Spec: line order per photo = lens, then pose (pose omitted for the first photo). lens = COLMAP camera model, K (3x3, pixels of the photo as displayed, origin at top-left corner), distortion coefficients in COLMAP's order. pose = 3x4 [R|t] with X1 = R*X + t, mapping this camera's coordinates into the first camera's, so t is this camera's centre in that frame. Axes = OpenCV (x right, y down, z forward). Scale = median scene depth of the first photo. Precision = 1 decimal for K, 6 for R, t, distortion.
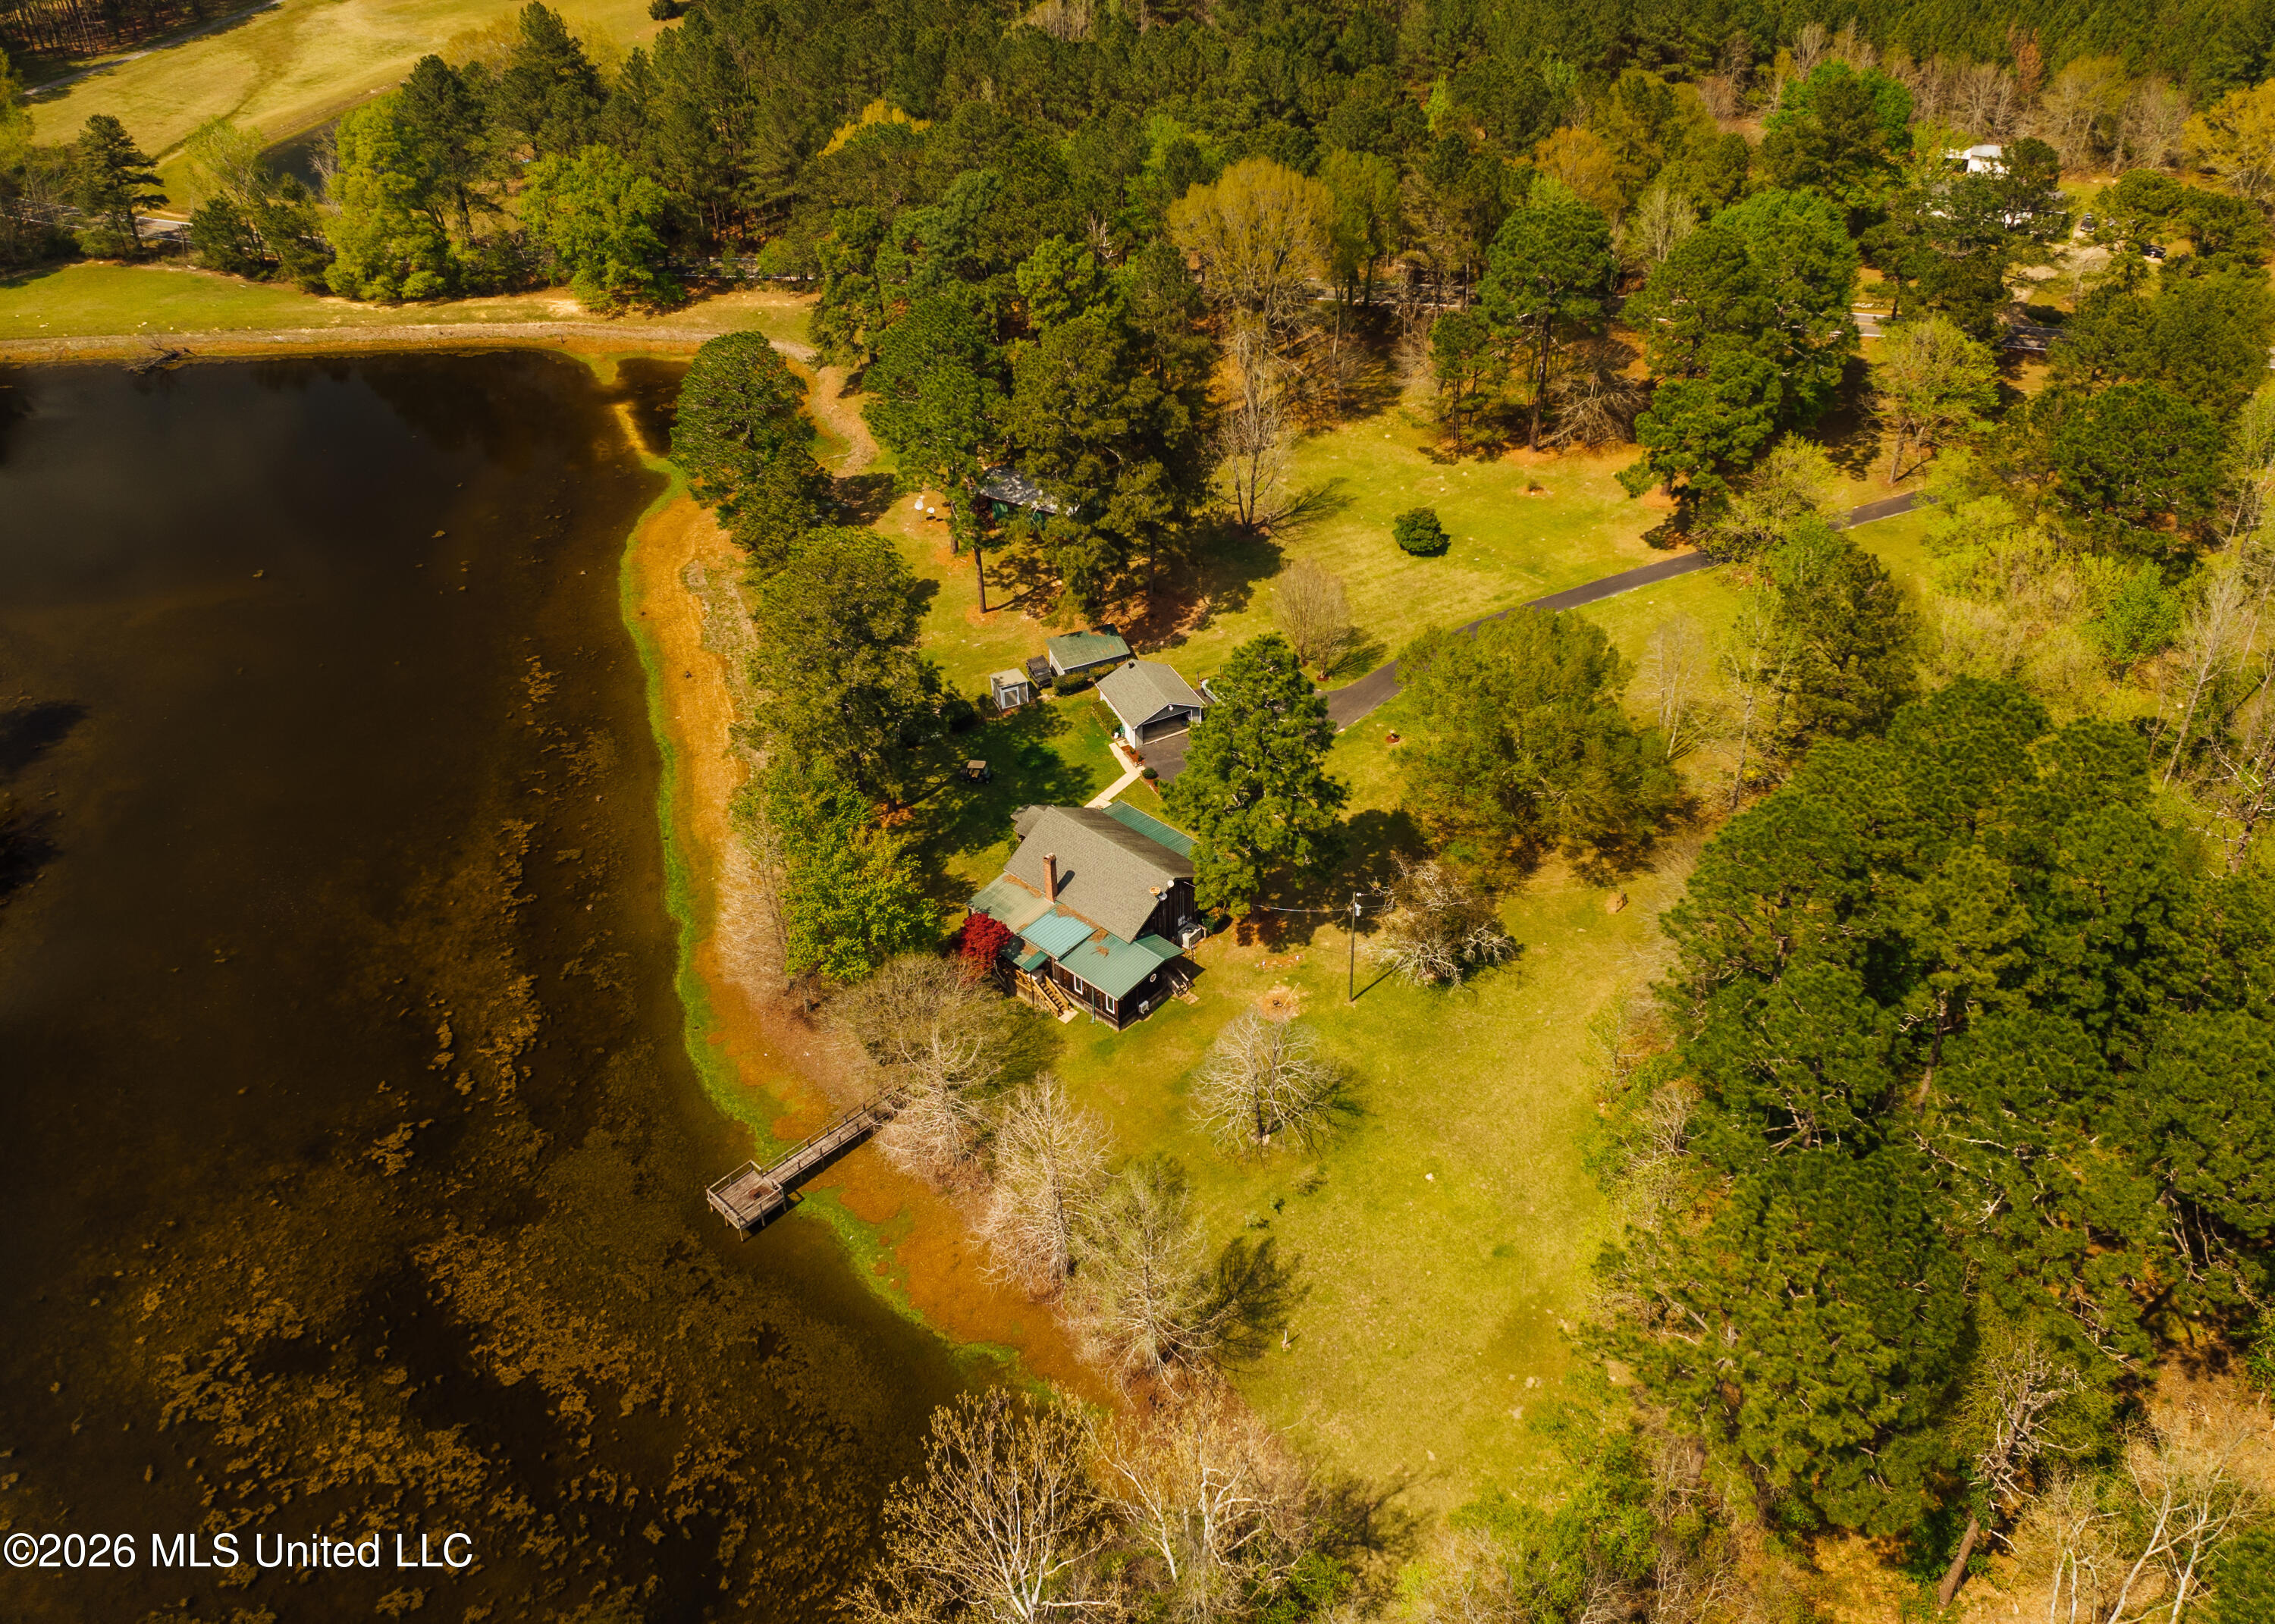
lens RADIAL K [[2105.7, 0, 1197.4], [0, 2105.7, 809.9], [0, 0, 1]] dist [-0.014084, -0.010207]
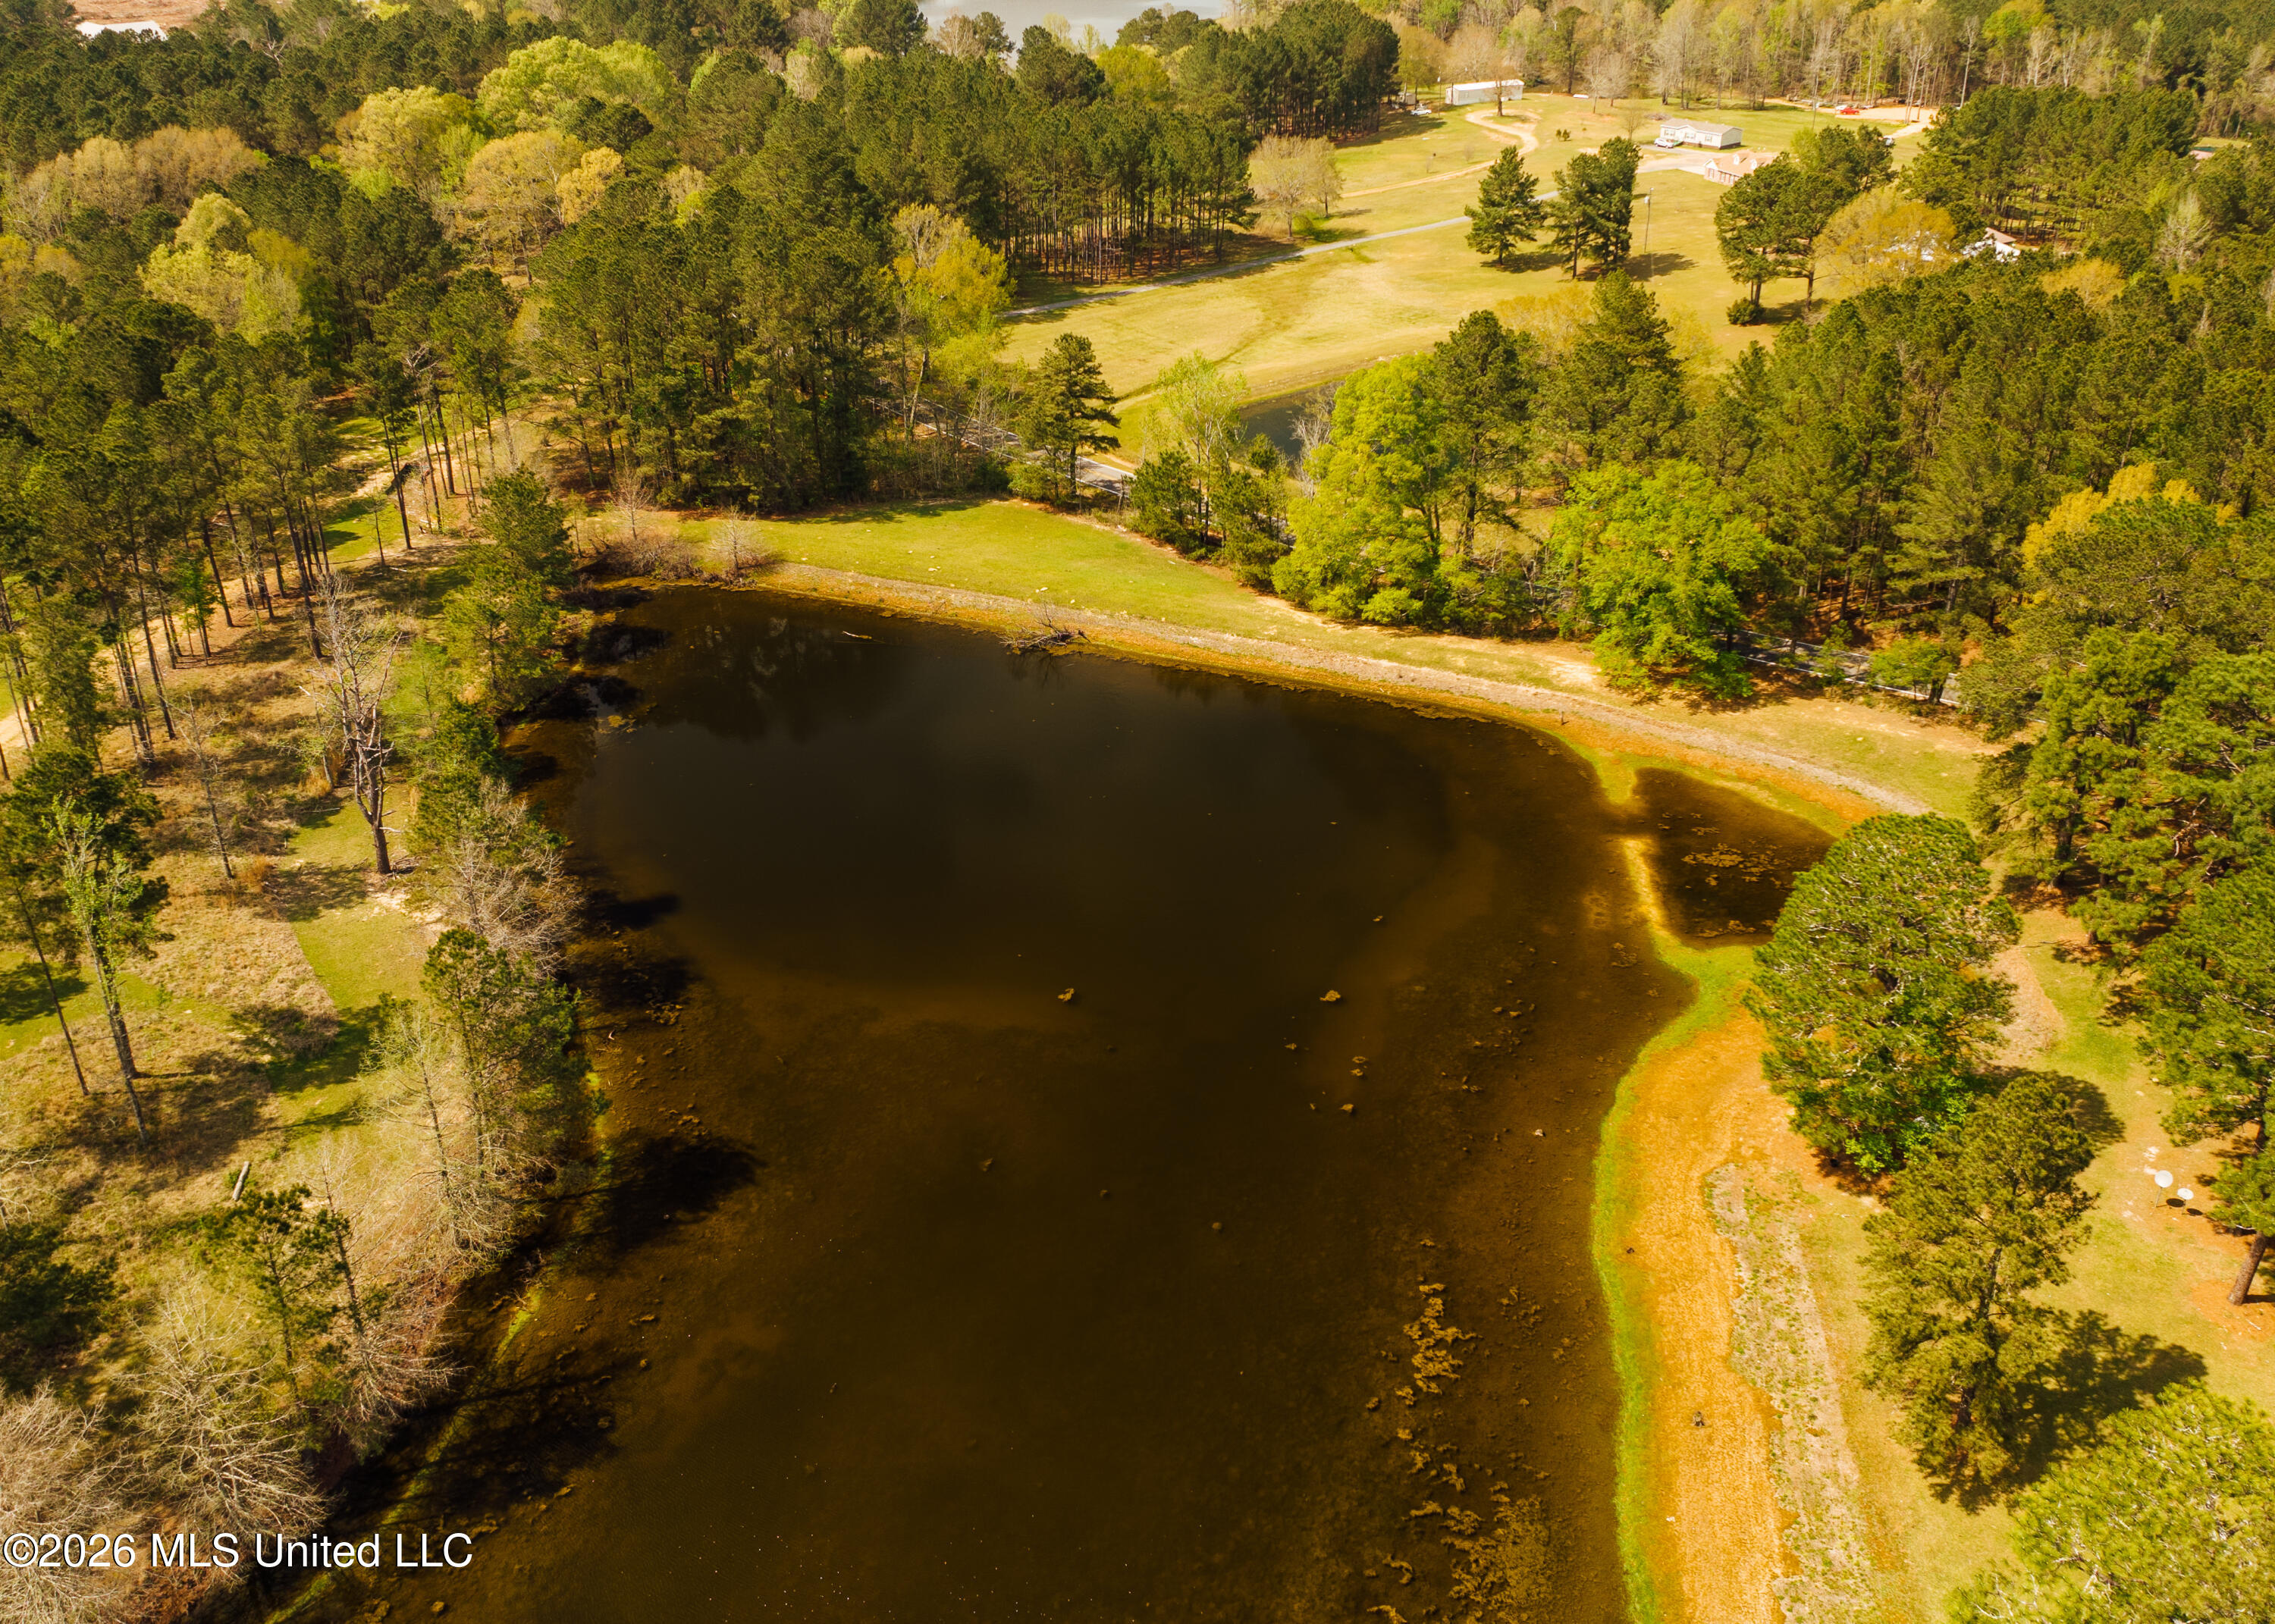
lens RADIAL K [[2034.1, 0, 1137.5], [0, 2034.1, 812.0], [0, 0, 1]] dist [-0.012619, -0.006216]
pose [[0.888131, 0.217889, -0.404658, -0.145762], [-0.272503, 0.958664, -0.081885, -0.099336], [0.370090, 0.182995, 0.910794, 0.335342]]
